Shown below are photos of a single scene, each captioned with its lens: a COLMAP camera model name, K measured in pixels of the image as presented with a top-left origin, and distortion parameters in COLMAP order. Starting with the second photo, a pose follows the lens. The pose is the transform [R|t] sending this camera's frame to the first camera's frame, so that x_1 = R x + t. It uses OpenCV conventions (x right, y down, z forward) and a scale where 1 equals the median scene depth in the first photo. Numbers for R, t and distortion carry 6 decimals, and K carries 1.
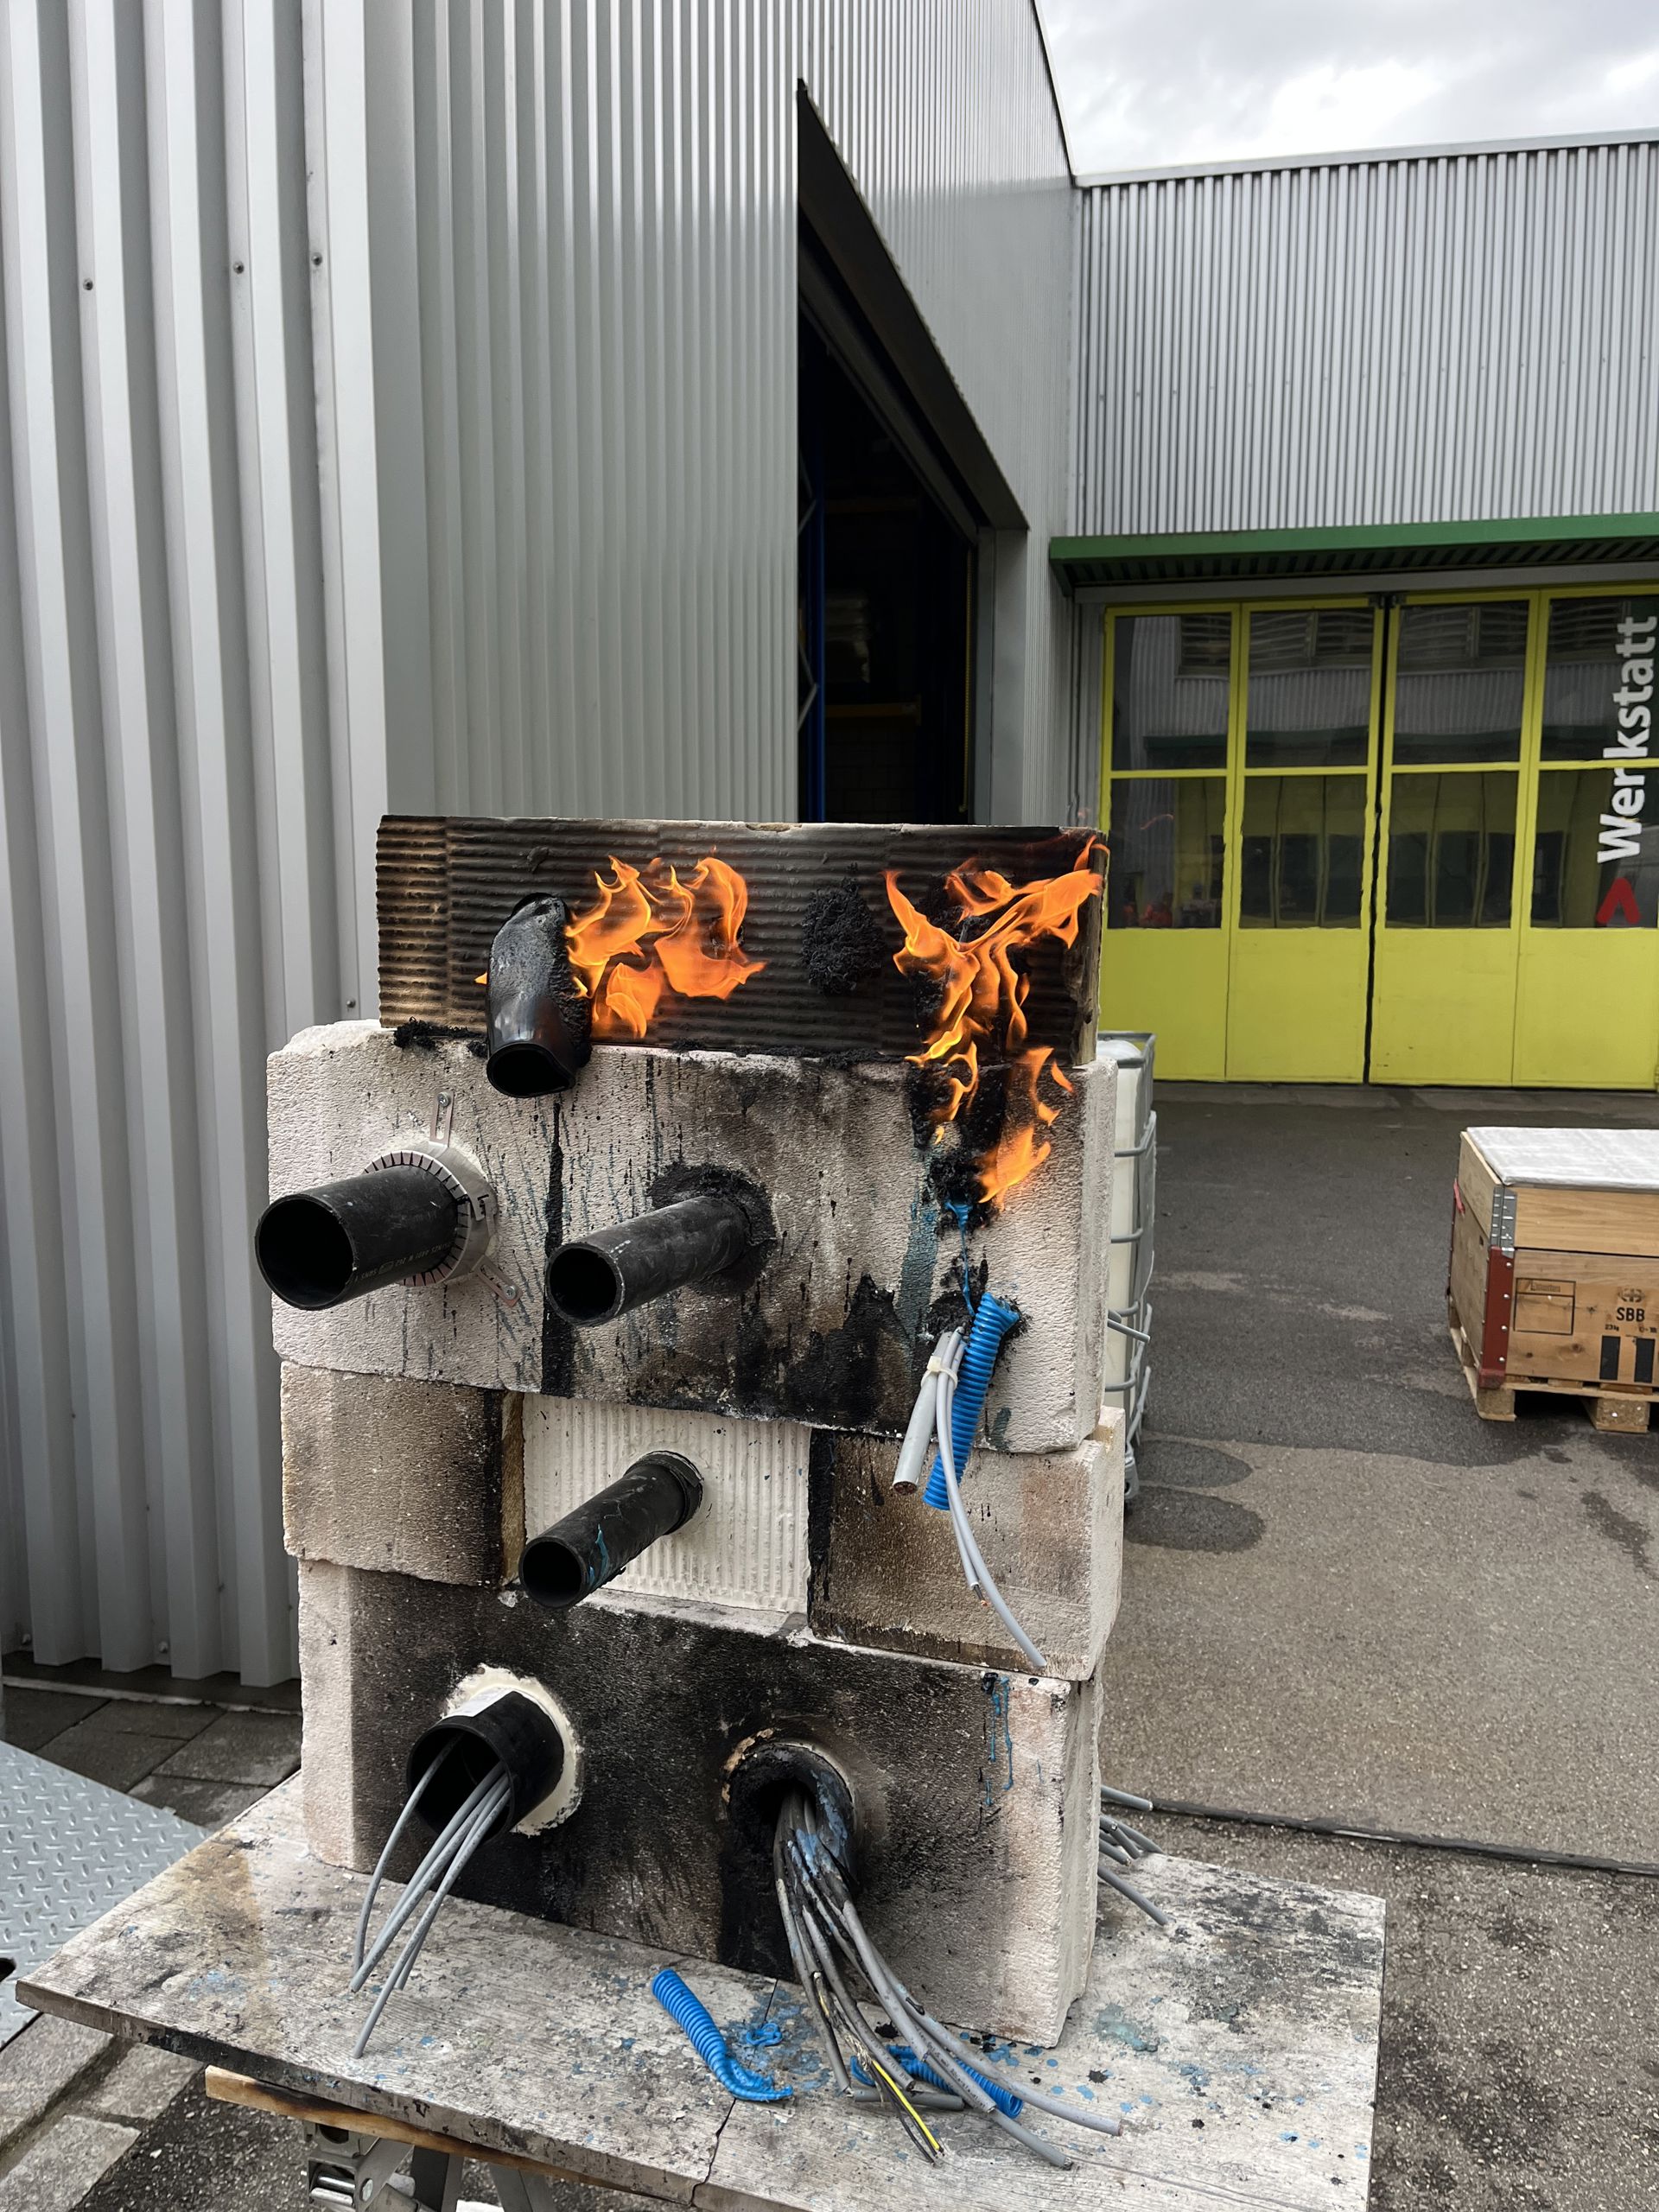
lens RADIAL K [[1634.3, 0, 835.9], [0, 1634.3, 1120.4], [0, 0, 1]] dist [0.060392, -0.085383]
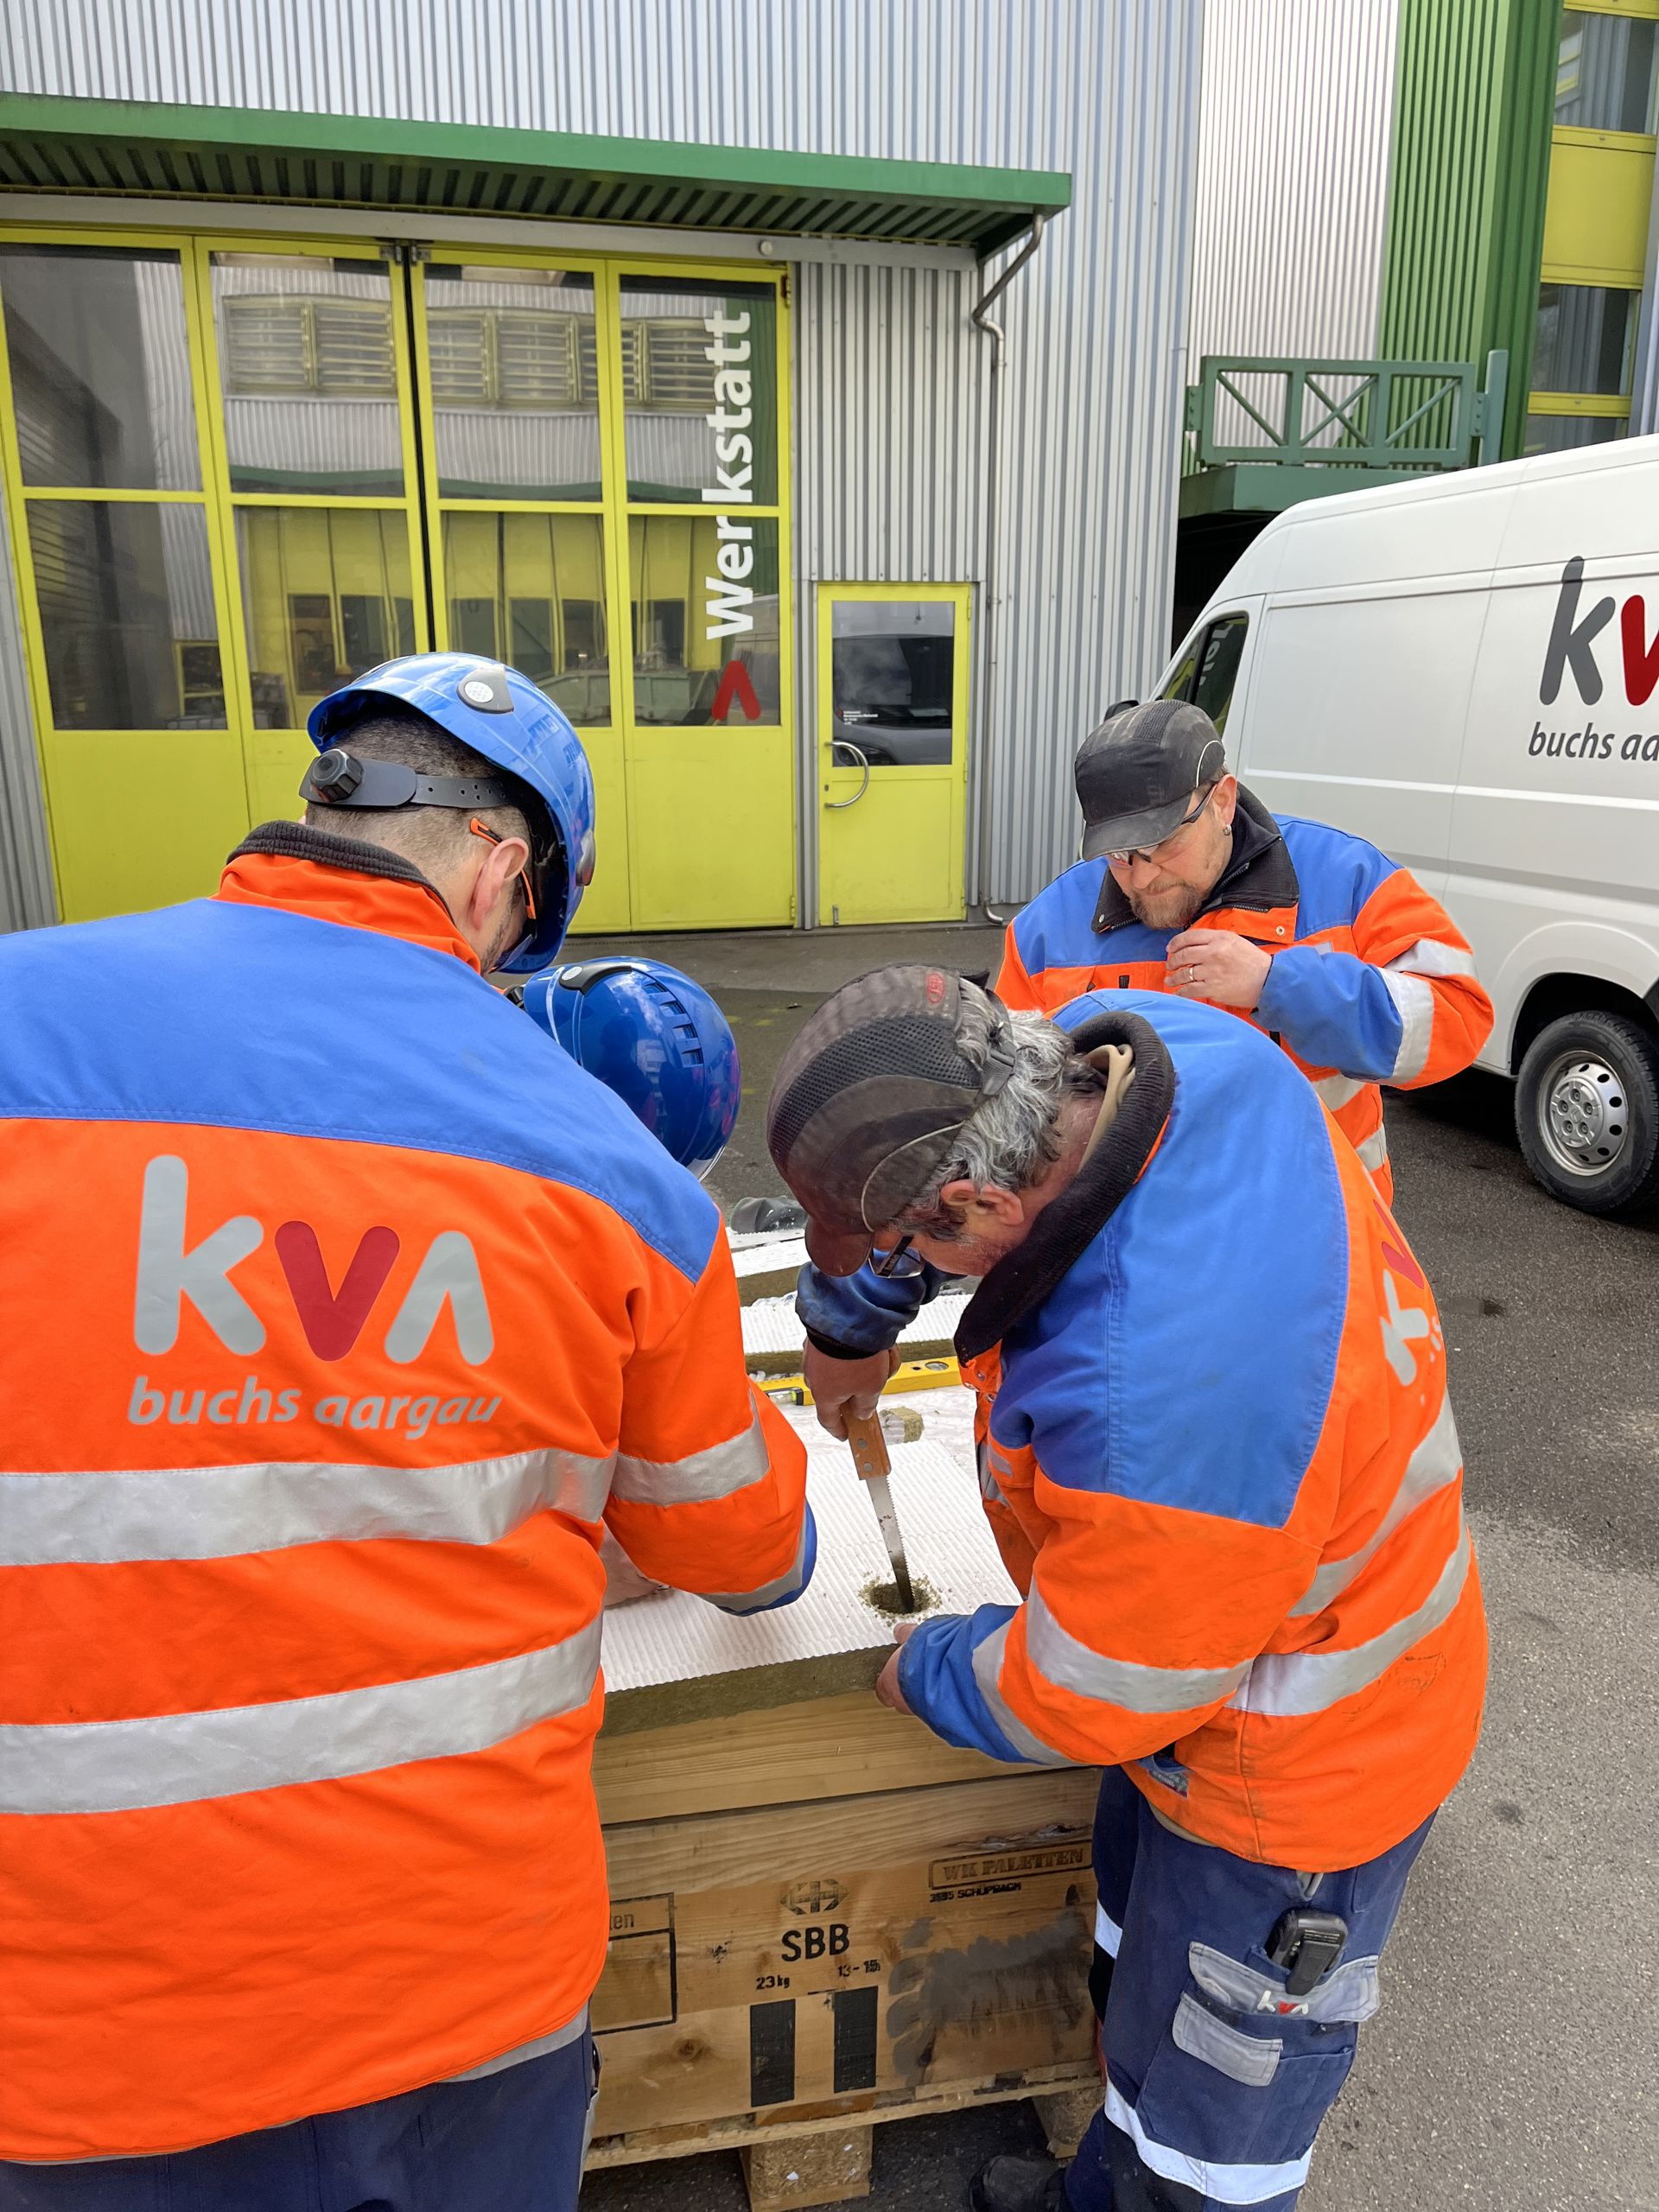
lens RADIAL K [[1634.3, 0, 831.4], [0, 1634.3, 1112.2], [0, 0, 1]] dist [0.060392, -0.085383]
pose [[0.880808, -0.125045, 0.456663, 1.251942], [0.064654, 0.987226, 0.145621, -0.431558], [-0.469038, -0.098739, 0.877641, 2.554909]]
